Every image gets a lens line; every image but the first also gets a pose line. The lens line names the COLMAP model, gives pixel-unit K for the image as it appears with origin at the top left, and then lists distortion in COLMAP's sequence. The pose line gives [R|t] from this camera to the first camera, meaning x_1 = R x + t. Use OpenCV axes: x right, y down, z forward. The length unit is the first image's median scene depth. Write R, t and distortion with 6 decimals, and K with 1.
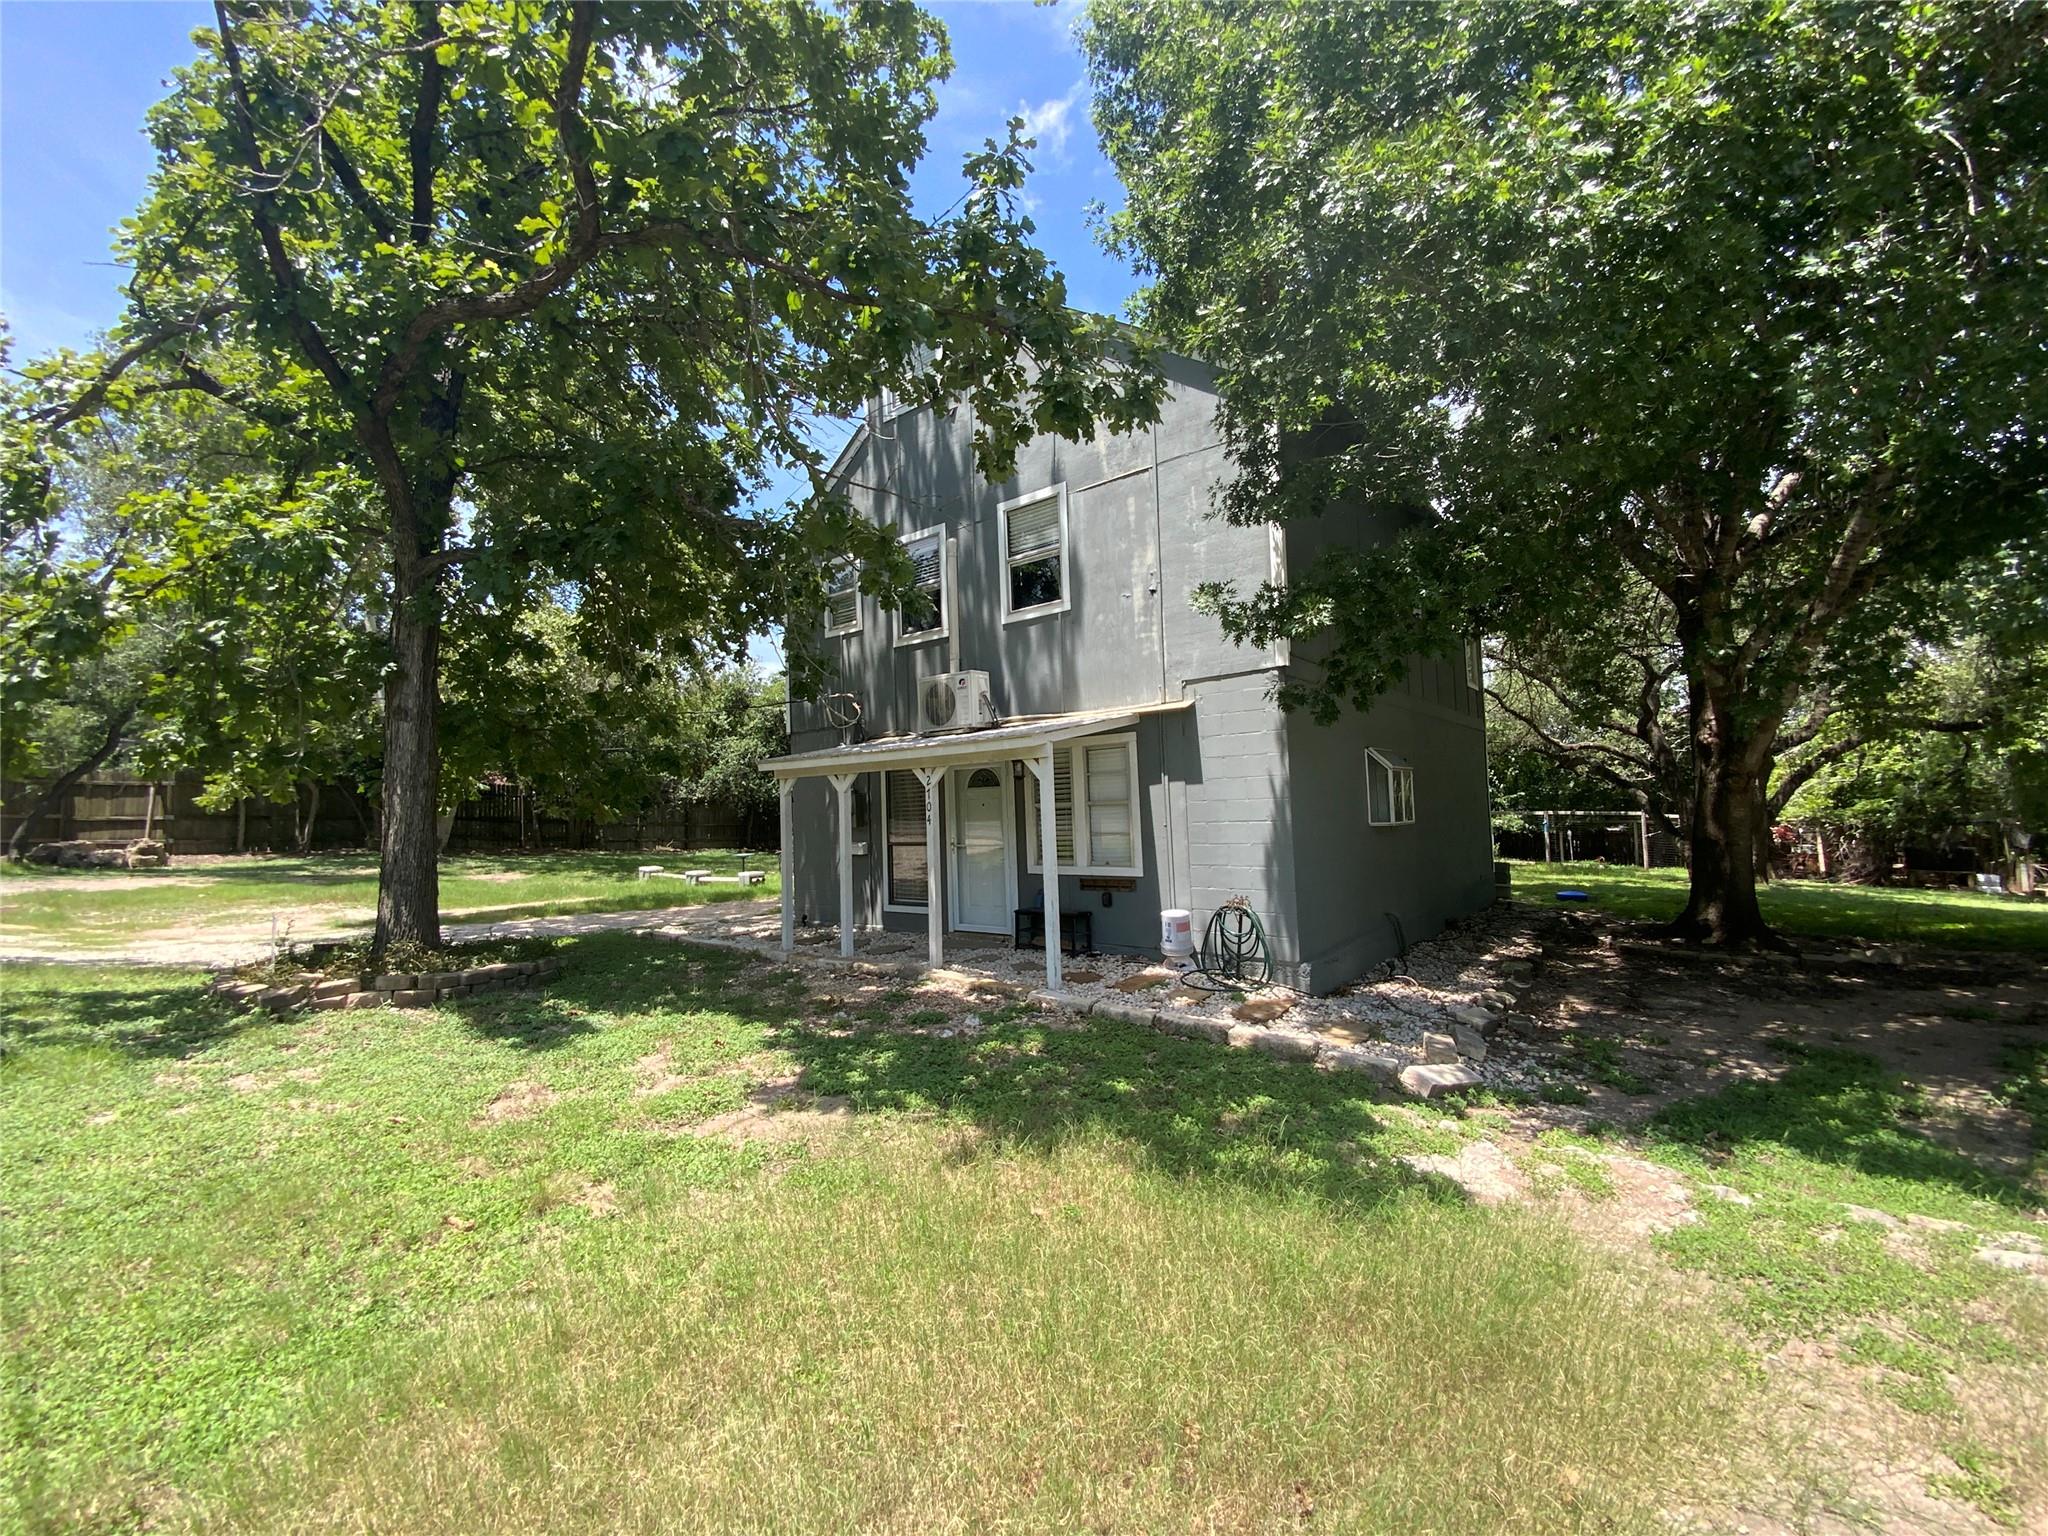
lens RADIAL K [[823.7, 0, 1024.0], [0, 823.7, 768.0], [0, 0, 1]] dist [0.001168, -0.009933]
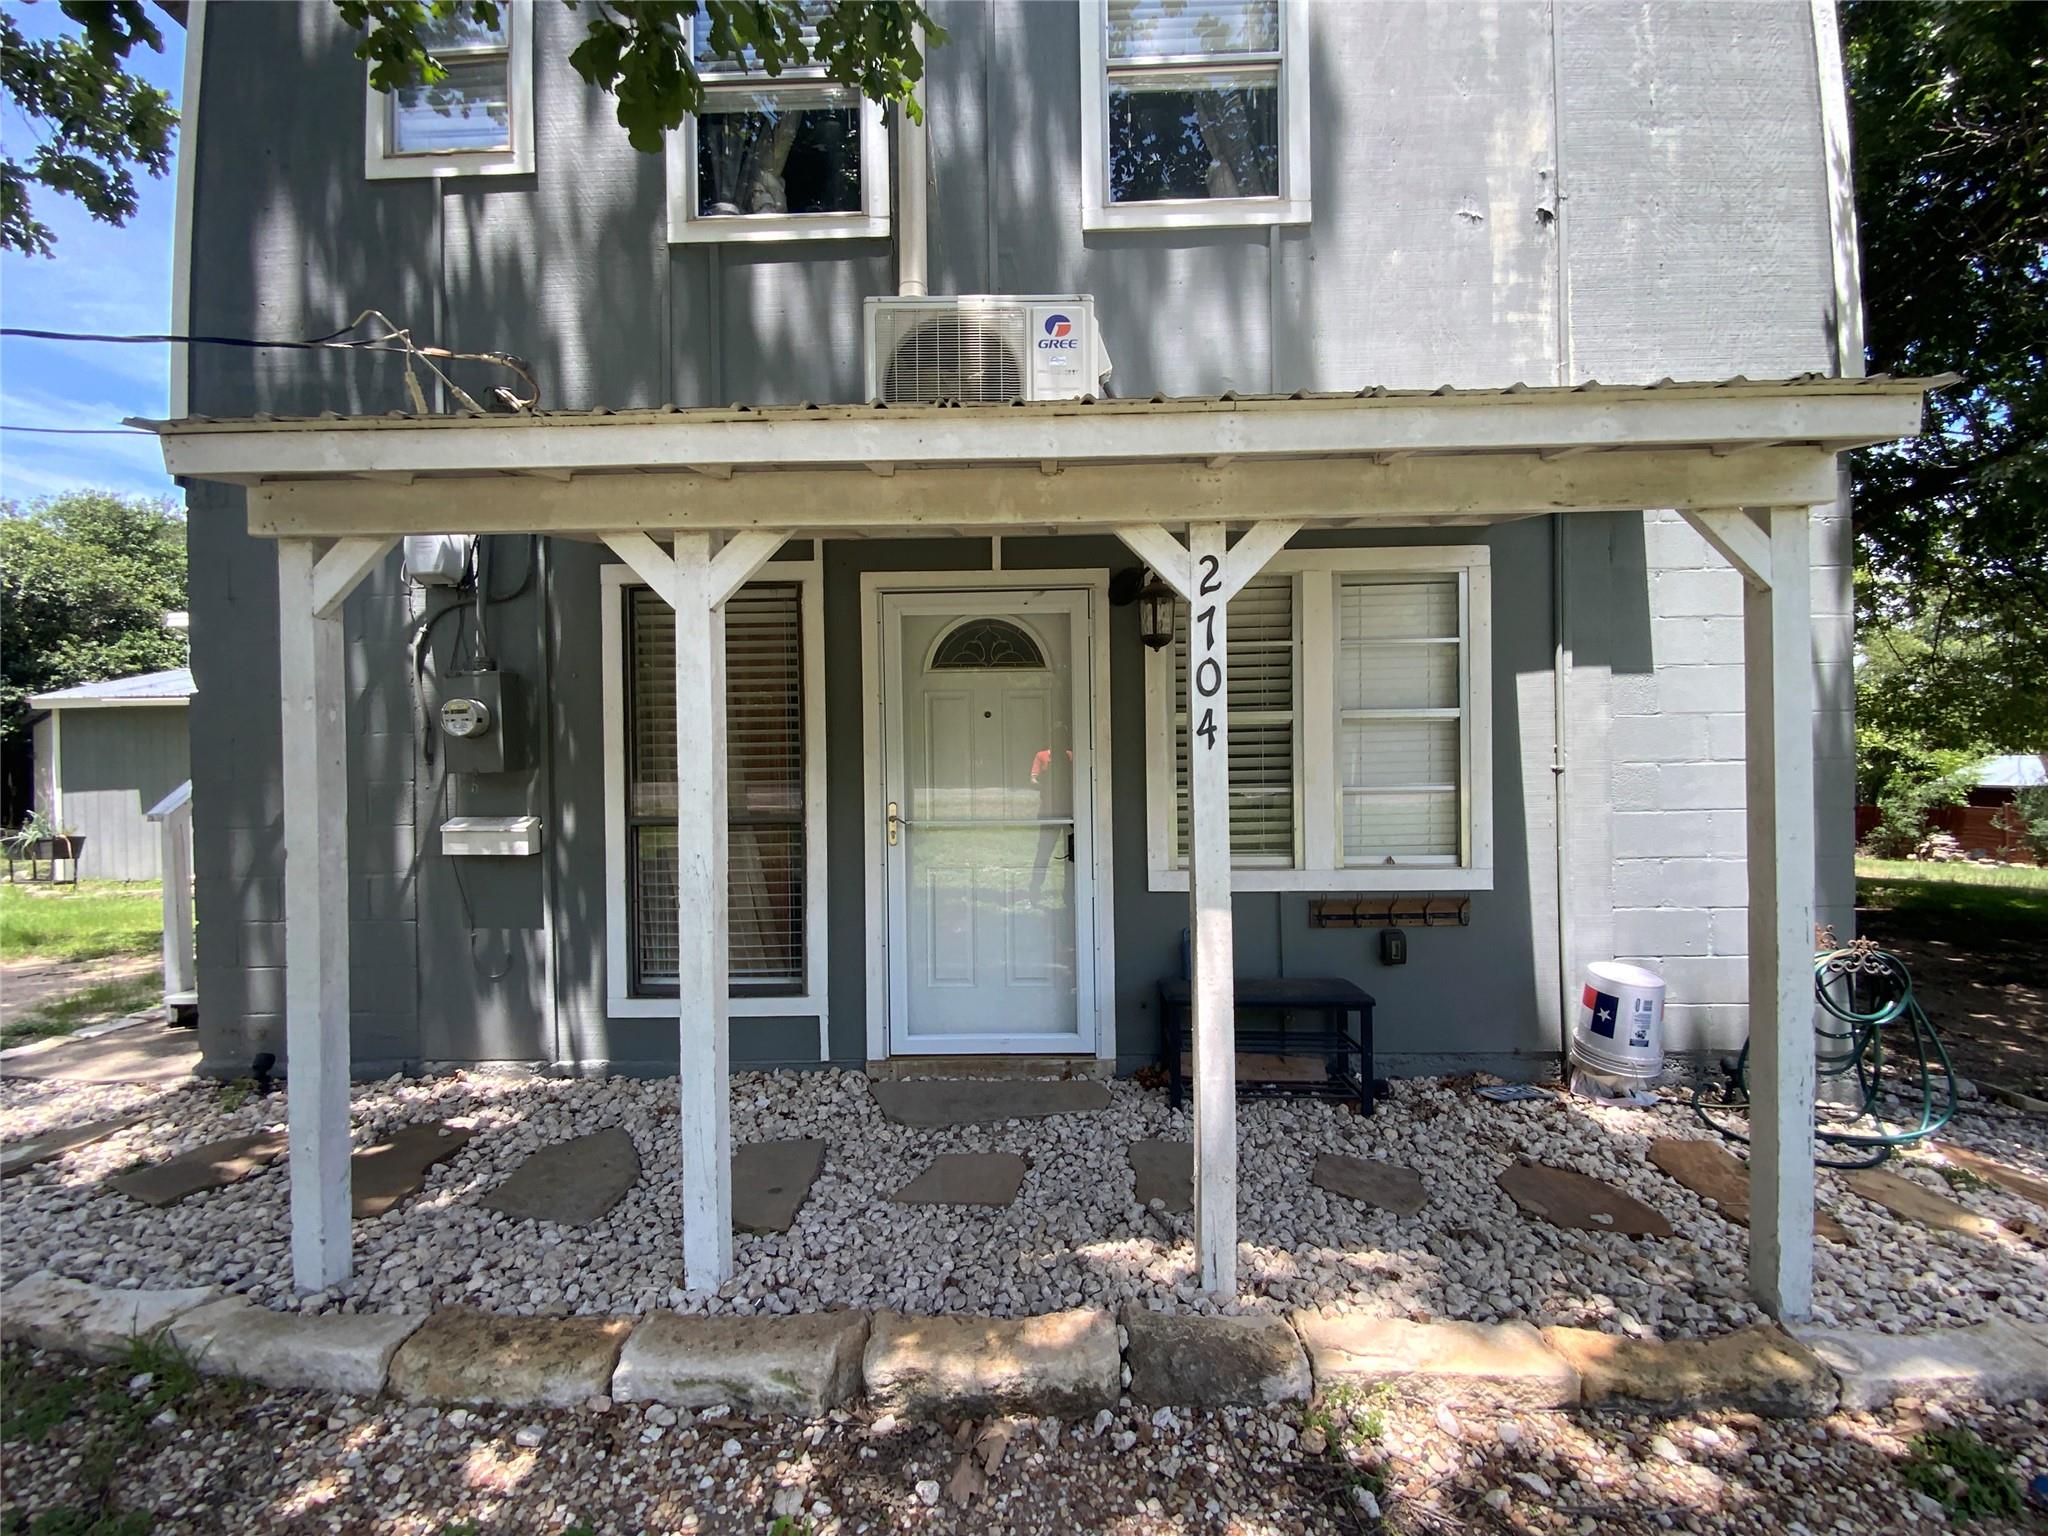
lens RADIAL K [[823.7, 0, 1024.0], [0, 823.7, 768.0], [0, 0, 1]] dist [0.001168, -0.009933]
pose [[0.806228, 0.015024, 0.591415, -0.287760], [-0.044329, 0.998401, 0.035067, 0.061710], [-0.589942, -0.054488, 0.805605, 0.764896]]
